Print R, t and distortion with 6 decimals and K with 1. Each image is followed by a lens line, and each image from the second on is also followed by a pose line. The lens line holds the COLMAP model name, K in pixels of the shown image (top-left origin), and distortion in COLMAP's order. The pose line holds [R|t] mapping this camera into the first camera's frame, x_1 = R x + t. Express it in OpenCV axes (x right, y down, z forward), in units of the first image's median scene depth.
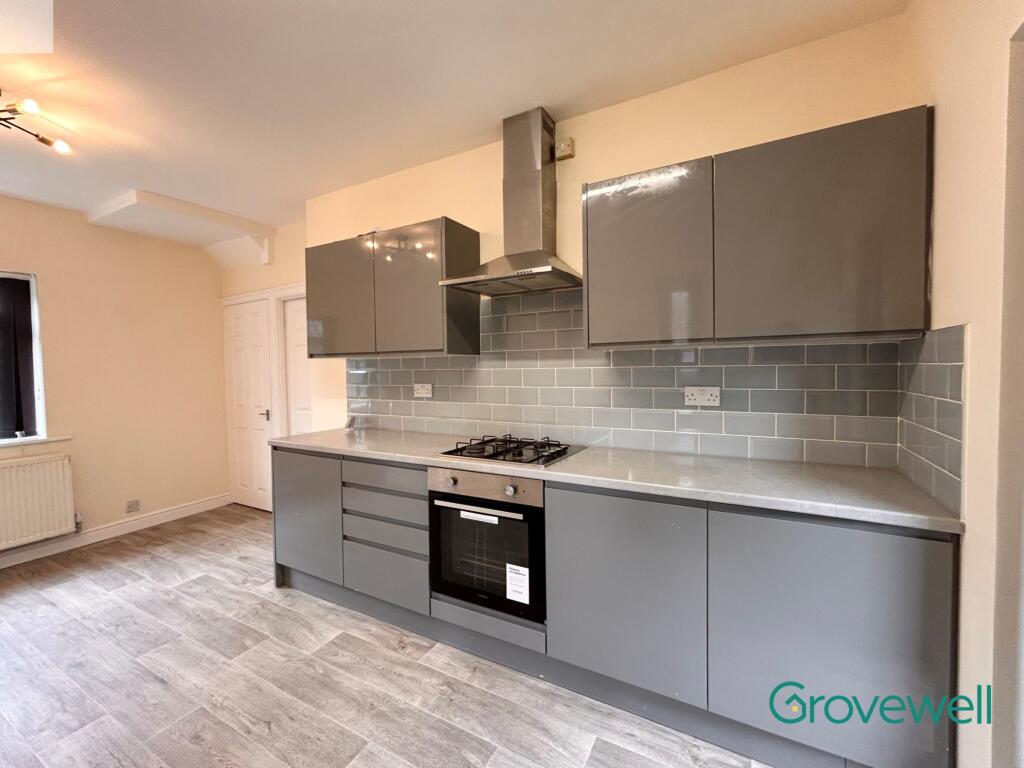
lens RADIAL K [[434.0, 0, 509.7], [0, 434.0, 380.8], [0, 0, 1]] dist [-0.001100, 0.000140]
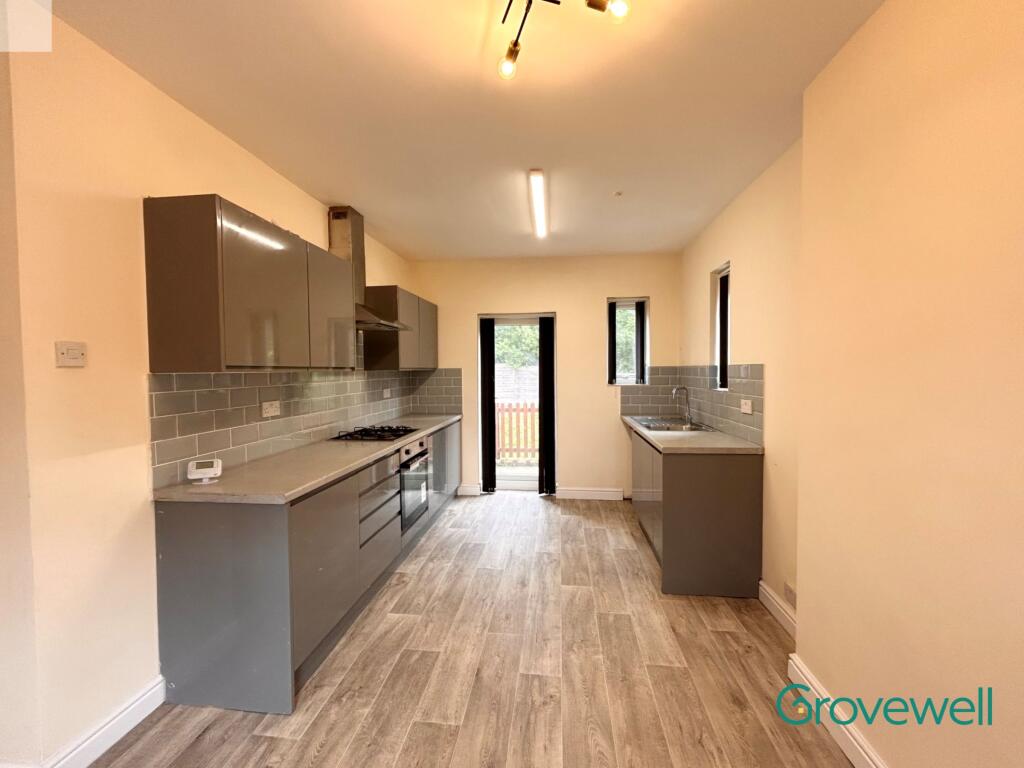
lens RADIAL K [[424.6, 0, 515.1], [0, 424.6, 384.2], [0, 0, 1]] dist [-0.002136, 0.000001]
pose [[-0.393794, -0.017026, 0.919041, -1.320528], [0.042181, 0.998440, 0.036570, -0.043607], [-0.918230, 0.053167, -0.392462, 0.950222]]
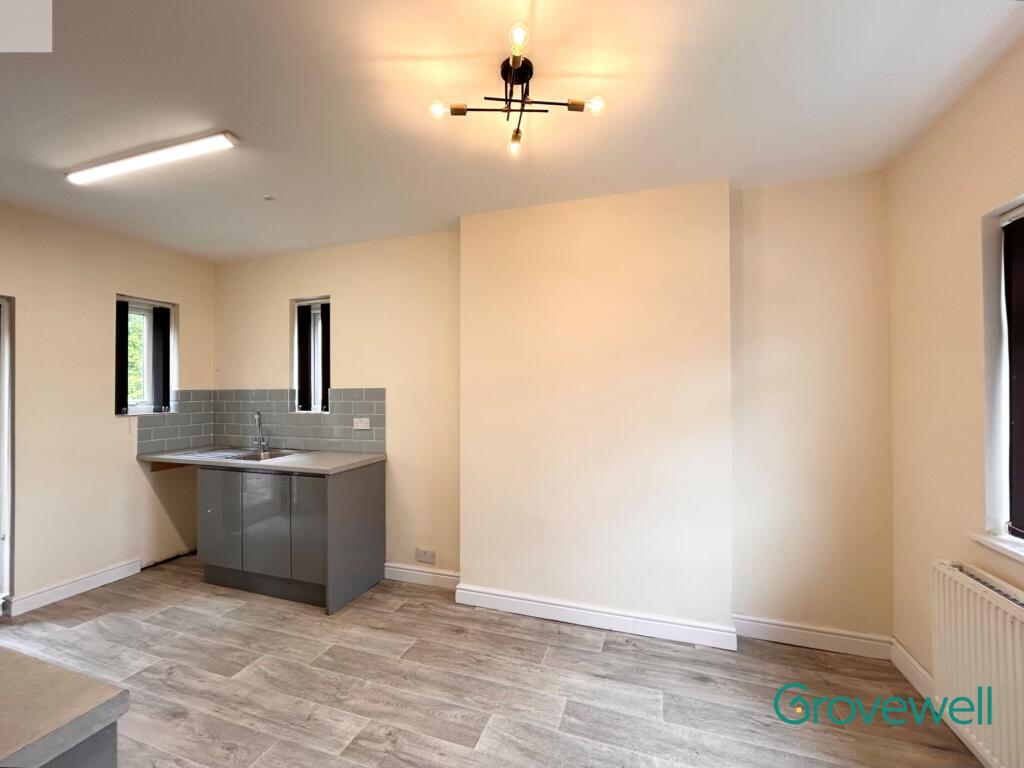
lens RADIAL K [[424.6, 0, 515.1], [0, 424.6, 384.2], [0, 0, 1]] dist [-0.002136, 0.000001]
pose [[-0.982639, 0.016451, -0.184796, -0.774179], [0.012460, 0.999664, 0.022737, -0.066499], [0.185108, 0.020039, -0.982514, 1.343112]]
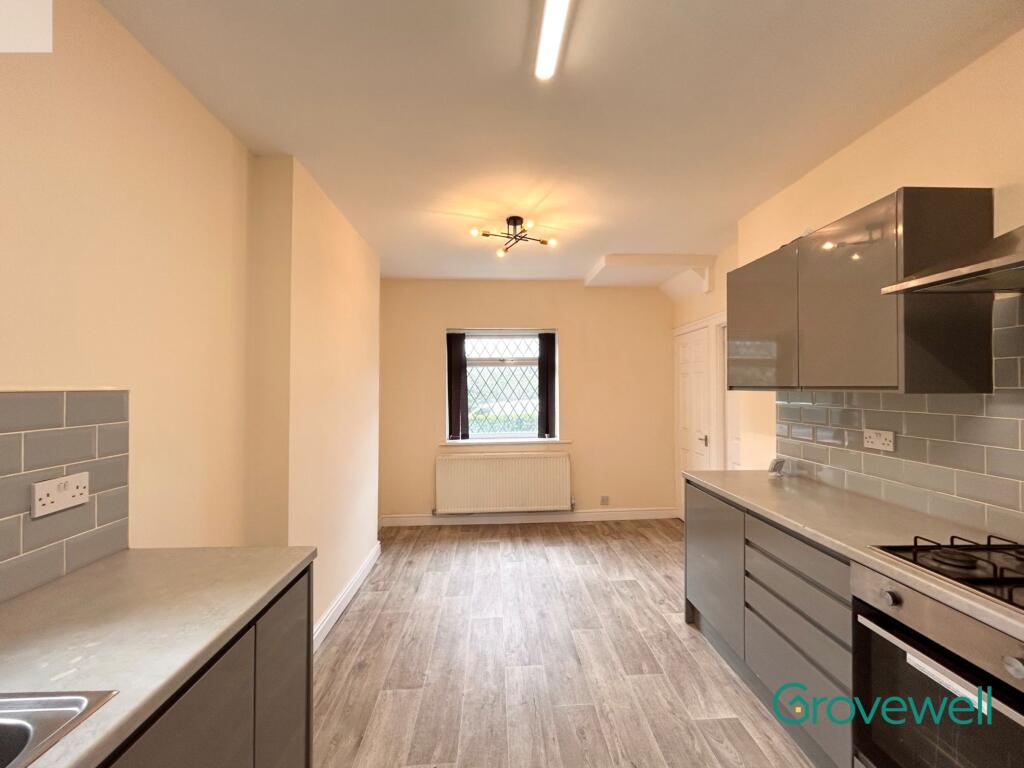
lens RADIAL K [[427.9, 0, 511.2], [0, 427.9, 381.8], [0, 0, 1]] dist [0.001447, 0.000679]
pose [[0.523760, 0.002194, -0.851863, 0.086517], [-0.030058, 0.999422, -0.015907, -0.046480], [0.851336, 0.033937, 0.523523, 0.137034]]
